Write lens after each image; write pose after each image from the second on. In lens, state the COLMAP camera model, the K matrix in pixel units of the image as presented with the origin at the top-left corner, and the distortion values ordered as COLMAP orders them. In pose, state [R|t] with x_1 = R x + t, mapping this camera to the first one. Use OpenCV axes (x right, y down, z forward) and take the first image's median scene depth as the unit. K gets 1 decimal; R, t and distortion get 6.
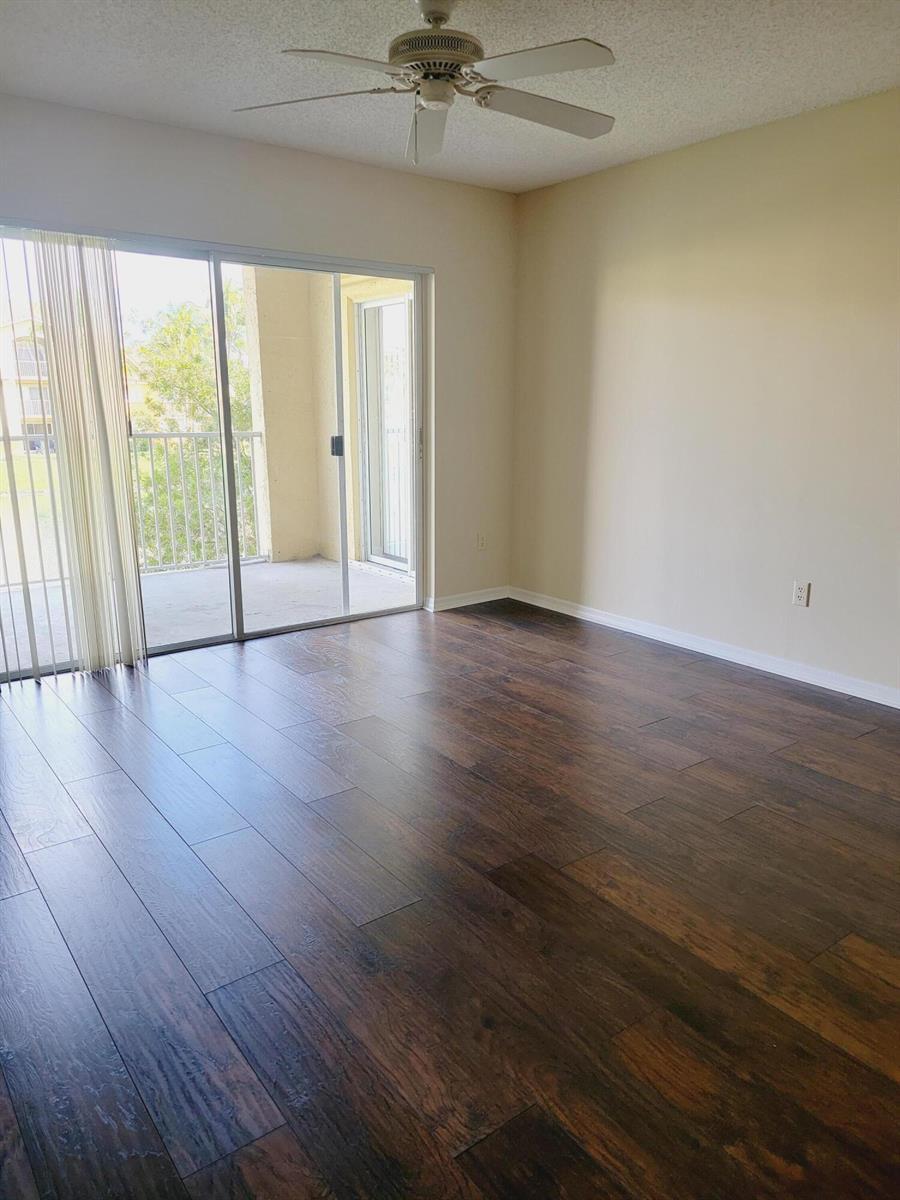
lens RADIAL K [[835.8, 0, 454.1], [0, 835.8, 597.9], [0, 0, 1]] dist [0.085333, -0.053985]
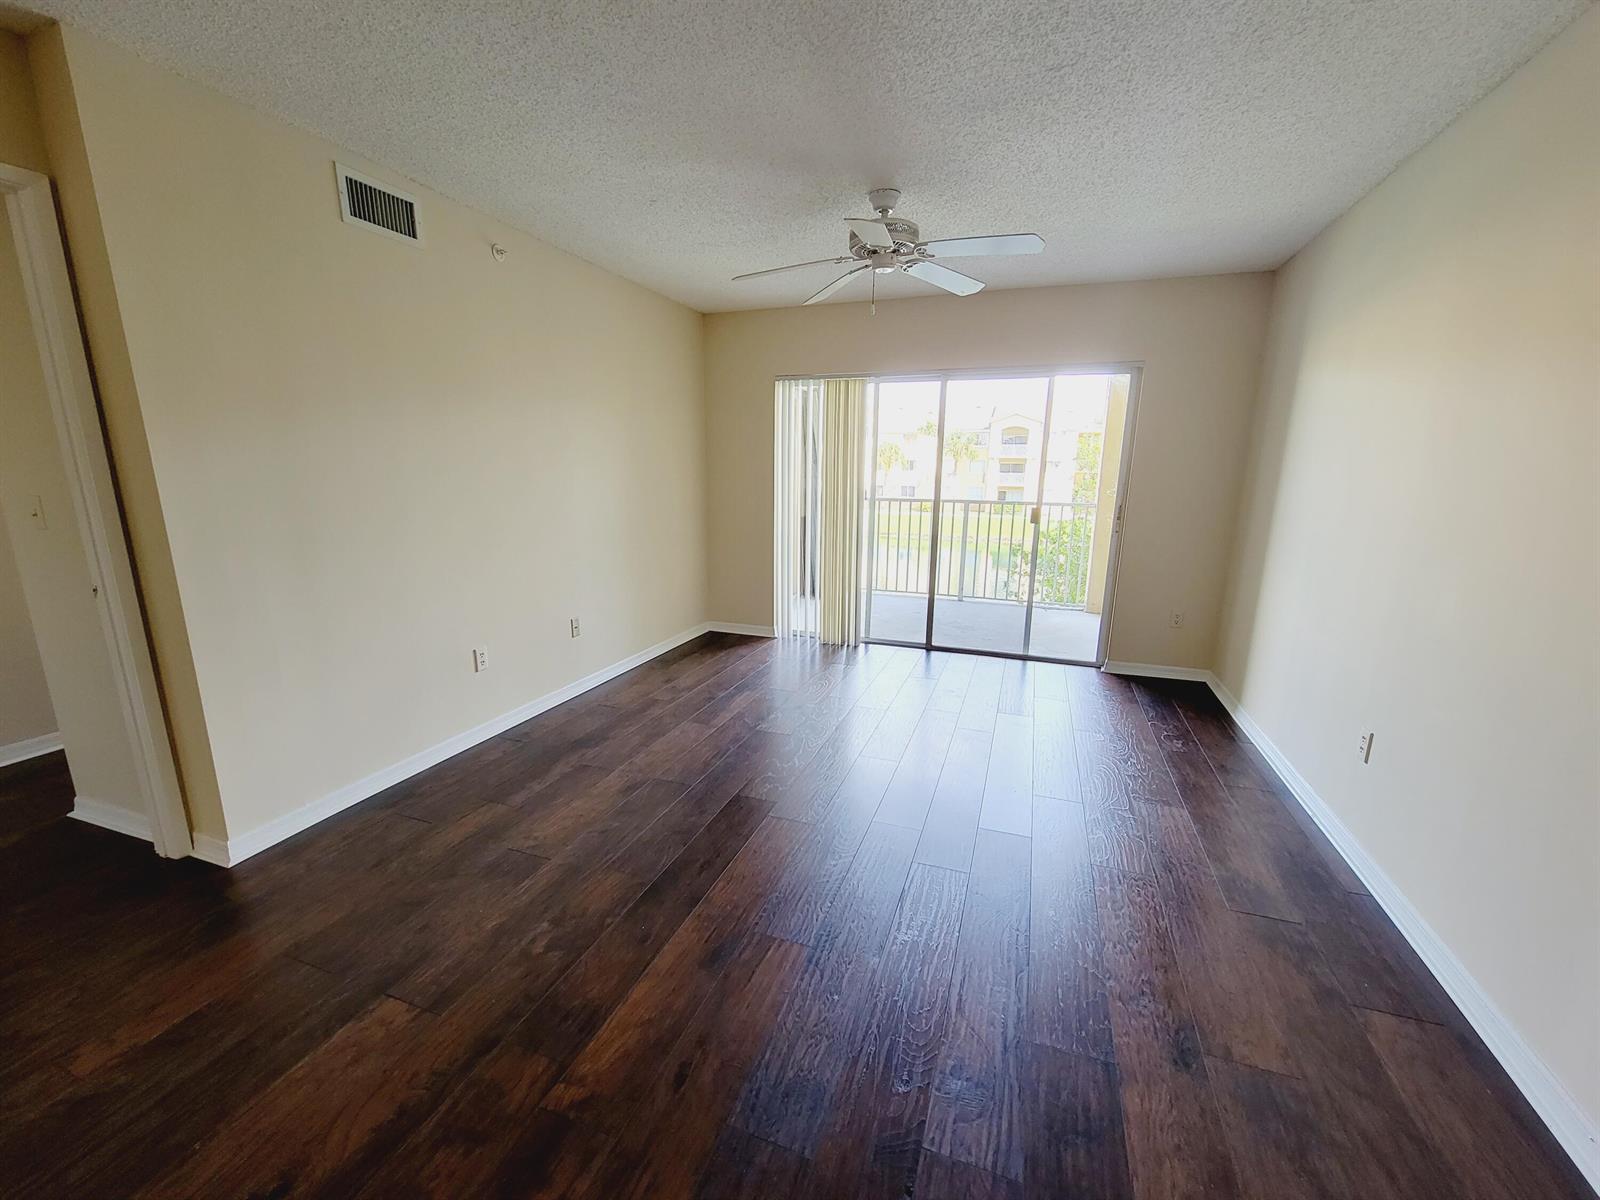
lens RADIAL K [[661.9, 0, 797.6], [0, 661.9, 622.9], [0, 0, 1]] dist [-0.000983, -0.000138]
pose [[0.541443, 0.197492, -0.817212, 0.548134], [-0.208294, 0.973225, 0.097190, -0.057275], [0.814526, 0.117598, 0.568083, 0.215446]]
